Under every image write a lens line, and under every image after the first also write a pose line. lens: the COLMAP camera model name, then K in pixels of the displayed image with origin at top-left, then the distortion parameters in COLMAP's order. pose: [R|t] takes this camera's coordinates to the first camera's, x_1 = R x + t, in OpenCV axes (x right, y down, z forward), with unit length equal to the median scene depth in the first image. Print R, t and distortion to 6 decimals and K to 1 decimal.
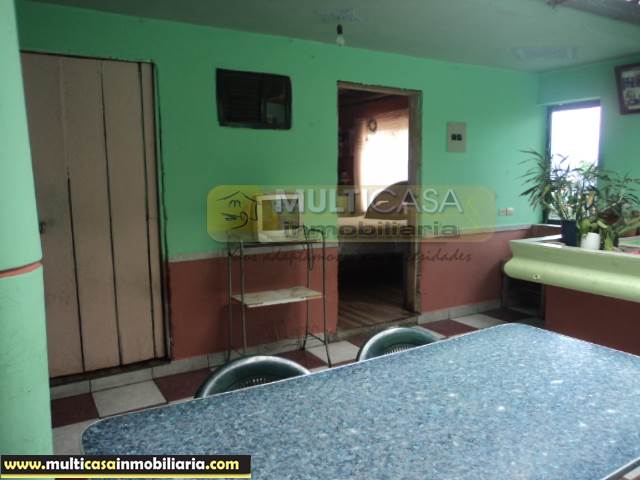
lens RADIAL K [[512.7, 0, 330.3], [0, 512.7, 240.5], [0, 0, 1]] dist [-0.014532, 0.003255]
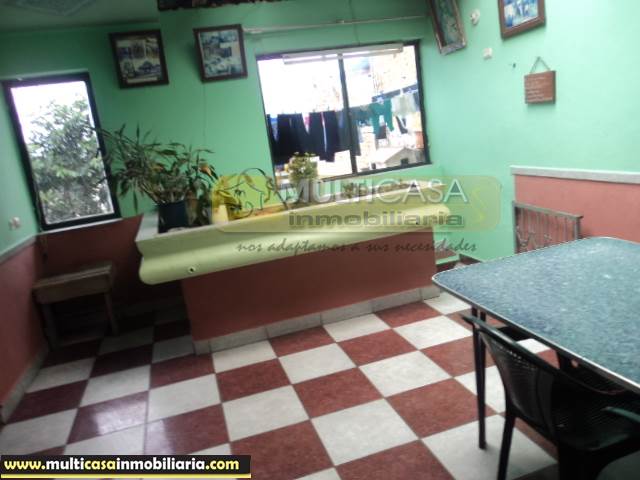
lens RADIAL K [[512.7, 0, 330.3], [0, 512.7, 240.5], [0, 0, 1]] dist [-0.014532, 0.003255]
pose [[0.255088, -0.233311, 0.938348, -0.264717], [0.254789, 0.952373, 0.167535, -0.048741], [-0.932745, 0.196345, 0.302384, 0.444999]]
